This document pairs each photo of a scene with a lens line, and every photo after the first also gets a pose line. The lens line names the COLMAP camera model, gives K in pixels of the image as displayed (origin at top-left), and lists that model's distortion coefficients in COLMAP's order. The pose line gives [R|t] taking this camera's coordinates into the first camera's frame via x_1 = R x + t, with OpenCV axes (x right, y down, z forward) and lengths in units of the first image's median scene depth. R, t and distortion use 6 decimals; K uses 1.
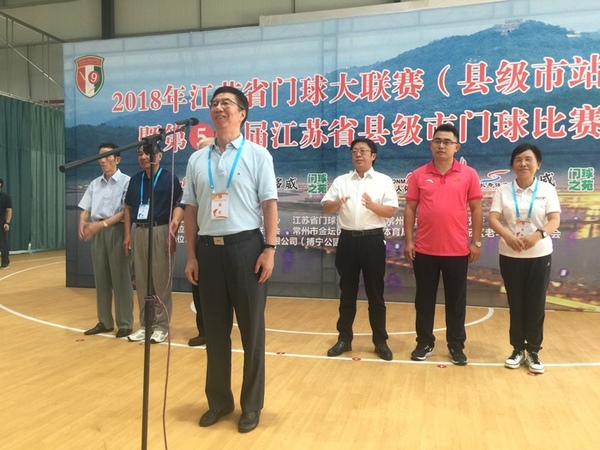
lens RADIAL K [[513.6, 0, 301.2], [0, 513.6, 219.0], [0, 0, 1]] dist [0.089677, -0.122651]
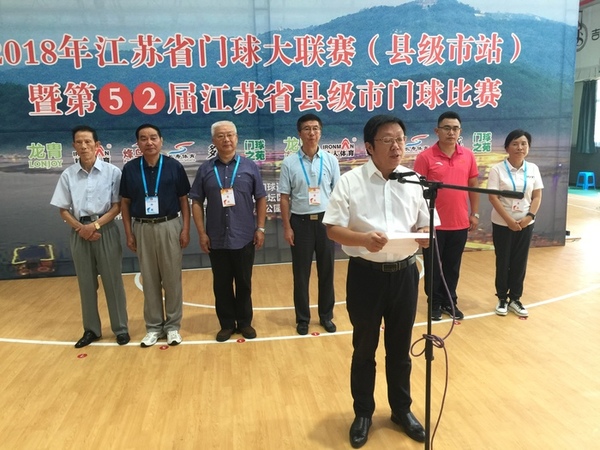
lens RADIAL K [[514.0, 0, 302.3], [0, 514.0, 220.0], [0, 0, 1]] dist [0.087395, -0.117584]
pose [[0.919242, -0.087811, 0.383775, -0.286387], [0.037016, 0.989767, 0.137806, -0.072707], [-0.391949, -0.112472, 0.913086, 0.054923]]
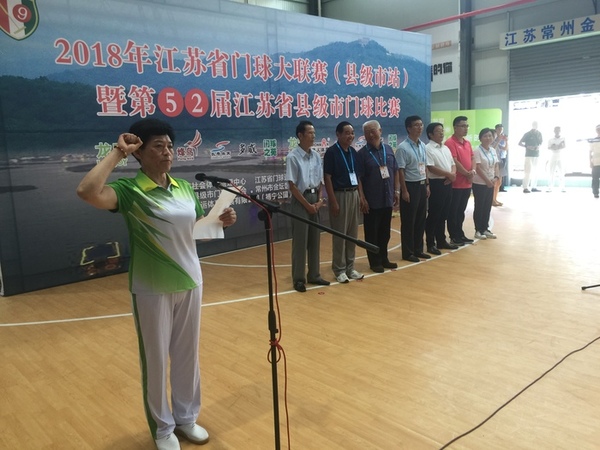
lens RADIAL K [[513.6, 0, 301.2], [0, 513.6, 219.0], [0, 0, 1]] dist [0.089677, -0.122651]
pose [[0.543109, -0.147122, 0.826672, -0.990831], [0.059504, 0.988798, 0.136883, -0.068079], [-0.837551, -0.025152, 0.545780, 0.290872]]
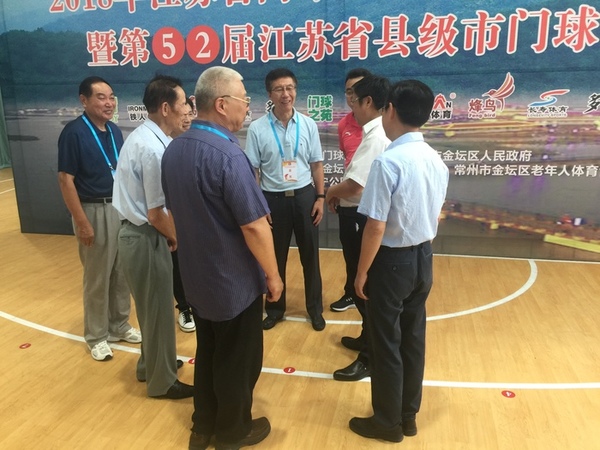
lens RADIAL K [[513.6, 0, 301.2], [0, 513.6, 219.0], [0, 0, 1]] dist [0.089677, -0.122651]
pose [[0.999322, -0.025005, 0.027006, -0.024367], [0.018741, 0.977239, 0.211314, -0.074180], [-0.031675, -0.210664, 0.977045, 0.198998]]
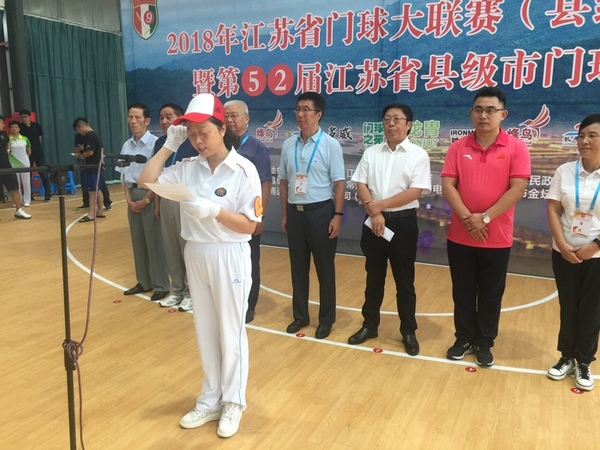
lens RADIAL K [[513.6, 0, 301.2], [0, 513.6, 219.0], [0, 0, 1]] dist [0.089677, -0.122651]
pose [[0.981367, 0.034401, -0.189039, 0.086960], [-0.004417, 0.987621, 0.156795, -0.065334], [0.192093, -0.153039, 0.969371, 0.072771]]
